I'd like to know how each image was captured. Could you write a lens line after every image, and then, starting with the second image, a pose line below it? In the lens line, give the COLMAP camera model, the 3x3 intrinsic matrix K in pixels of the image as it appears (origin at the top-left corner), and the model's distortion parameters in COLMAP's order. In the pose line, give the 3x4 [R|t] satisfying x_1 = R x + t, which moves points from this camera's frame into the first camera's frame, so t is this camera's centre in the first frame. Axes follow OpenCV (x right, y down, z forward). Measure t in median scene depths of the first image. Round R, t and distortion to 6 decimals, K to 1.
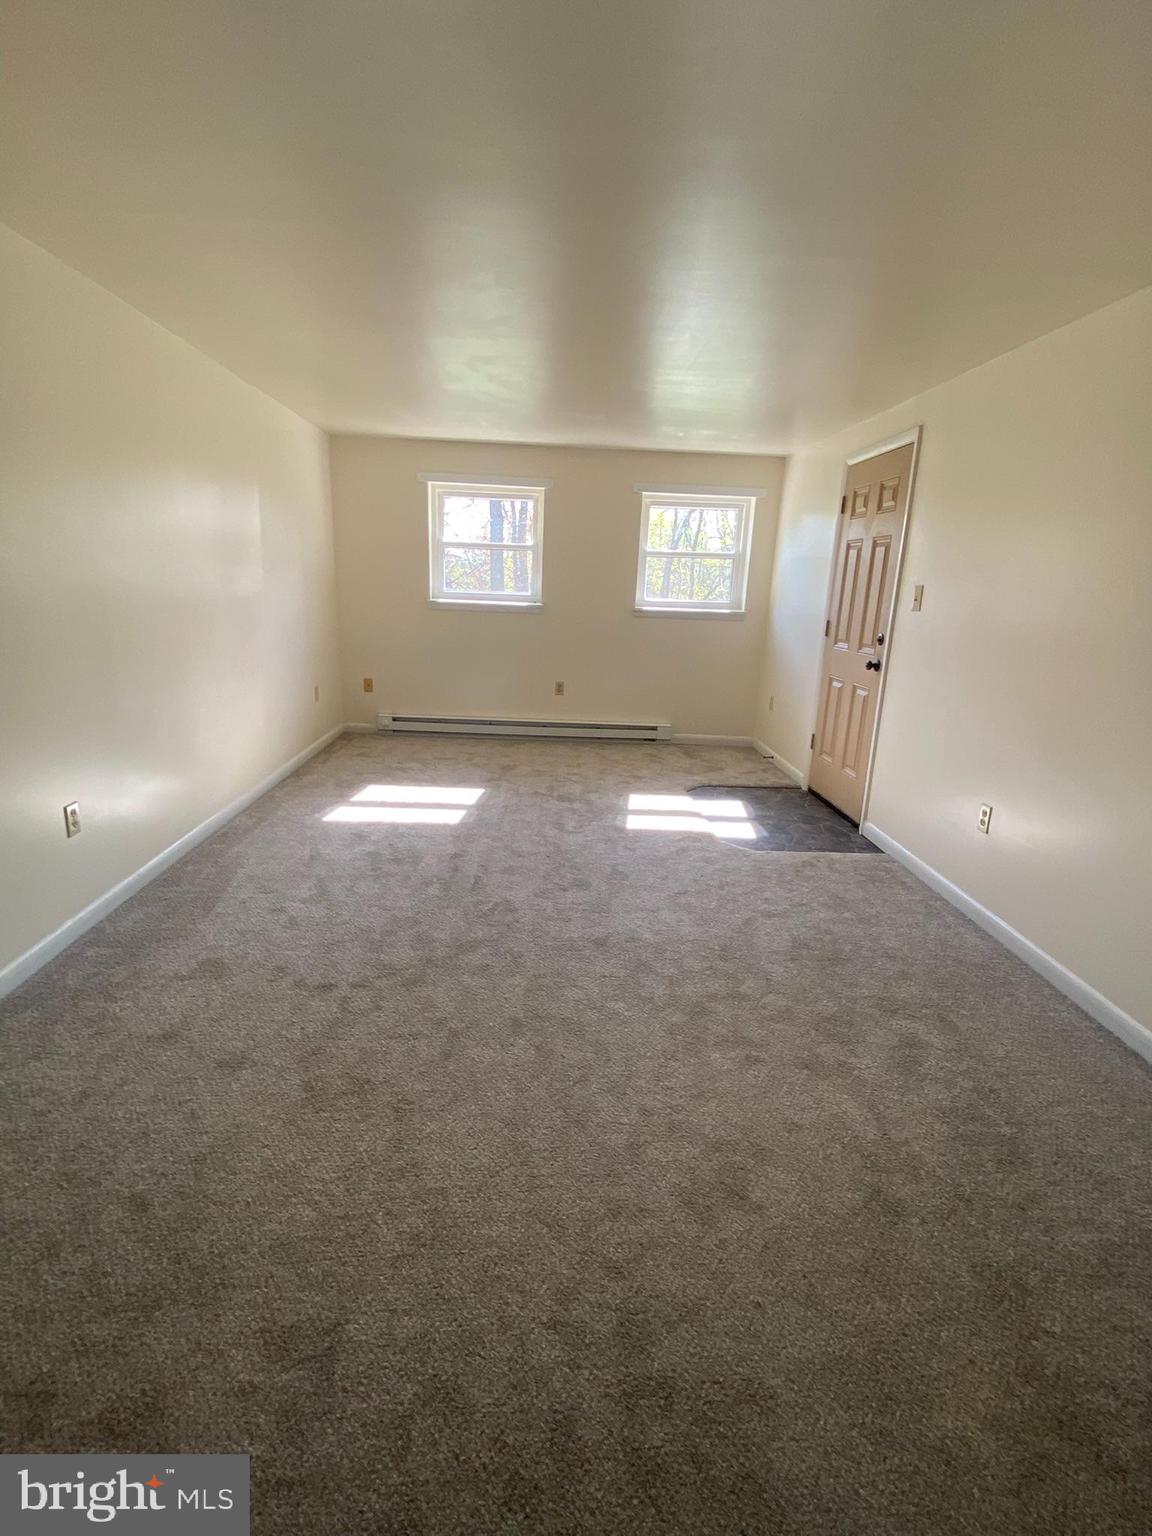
lens RADIAL K [[716.6, 0, 587.4], [0, 716.6, 764.2], [0, 0, 1]] dist [0.012818, -0.017162]
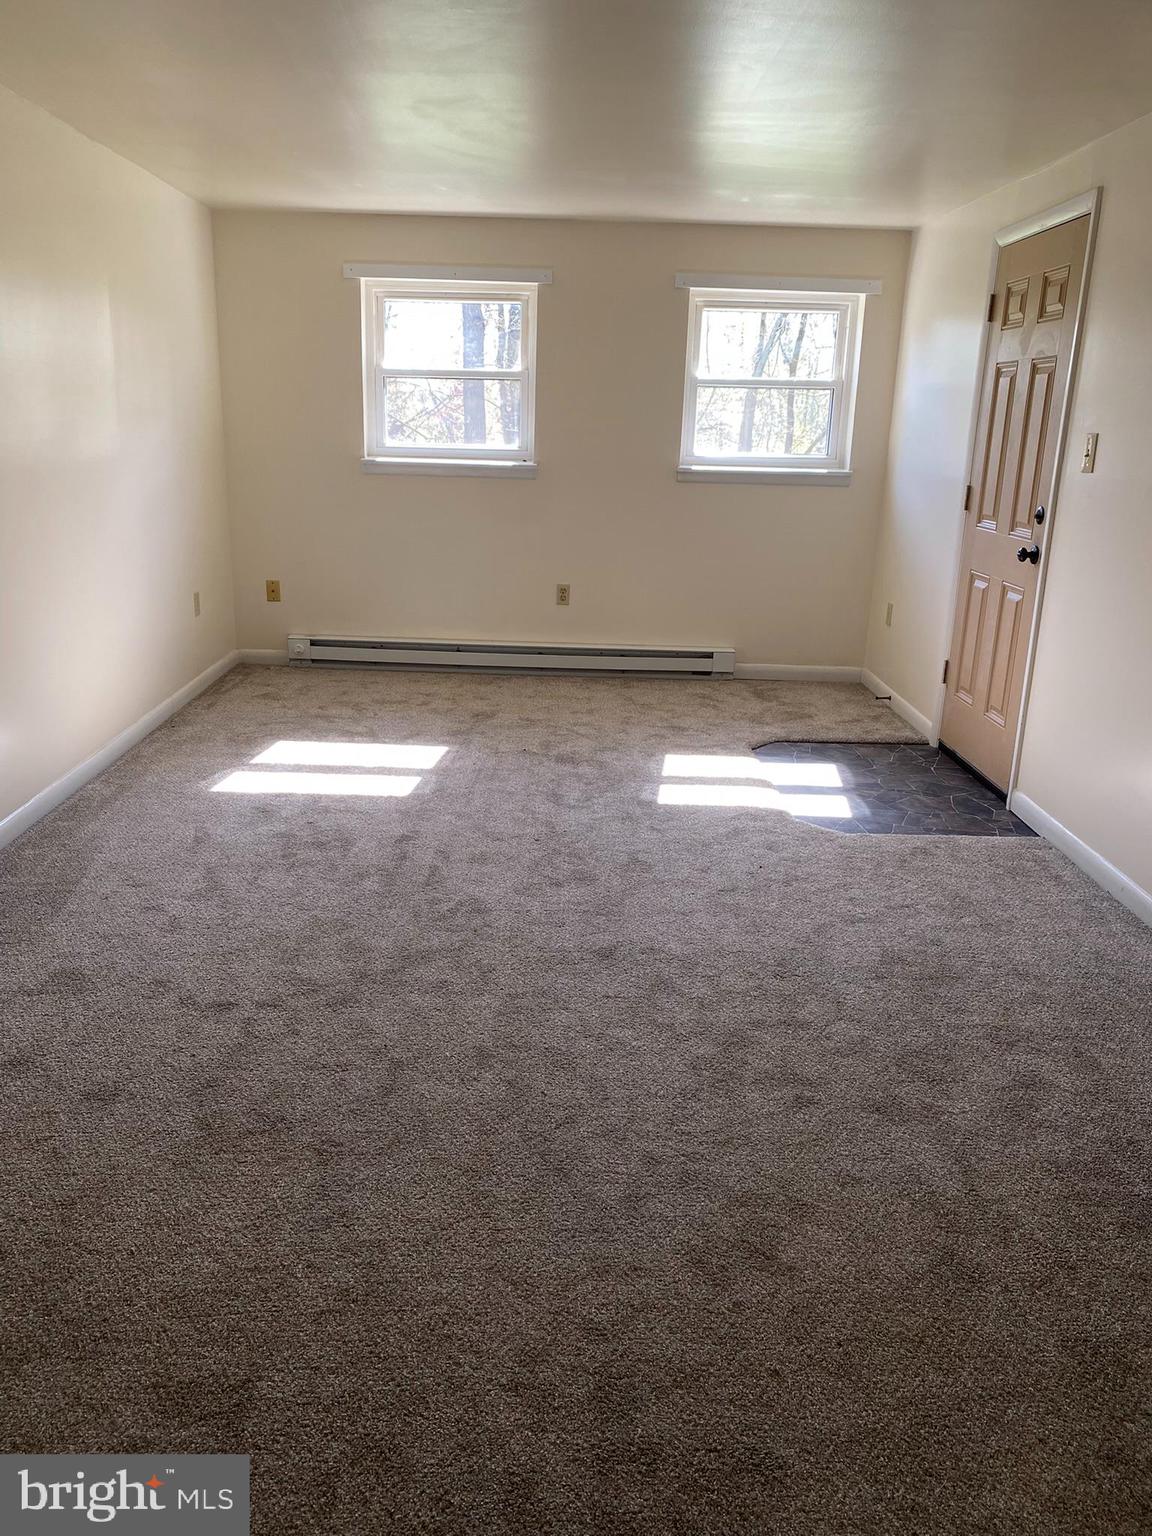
lens RADIAL K [[1145.3, 0, 581.9], [0, 1145.3, 767.8], [0, 0, 1]] dist [0.008974, -0.009442]
pose [[0.999351, -0.001185, -0.035991, 0.031905], [0.002724, 0.999083, 0.042730, 0.015809], [0.035908, -0.042800, 0.998438, -0.104971]]
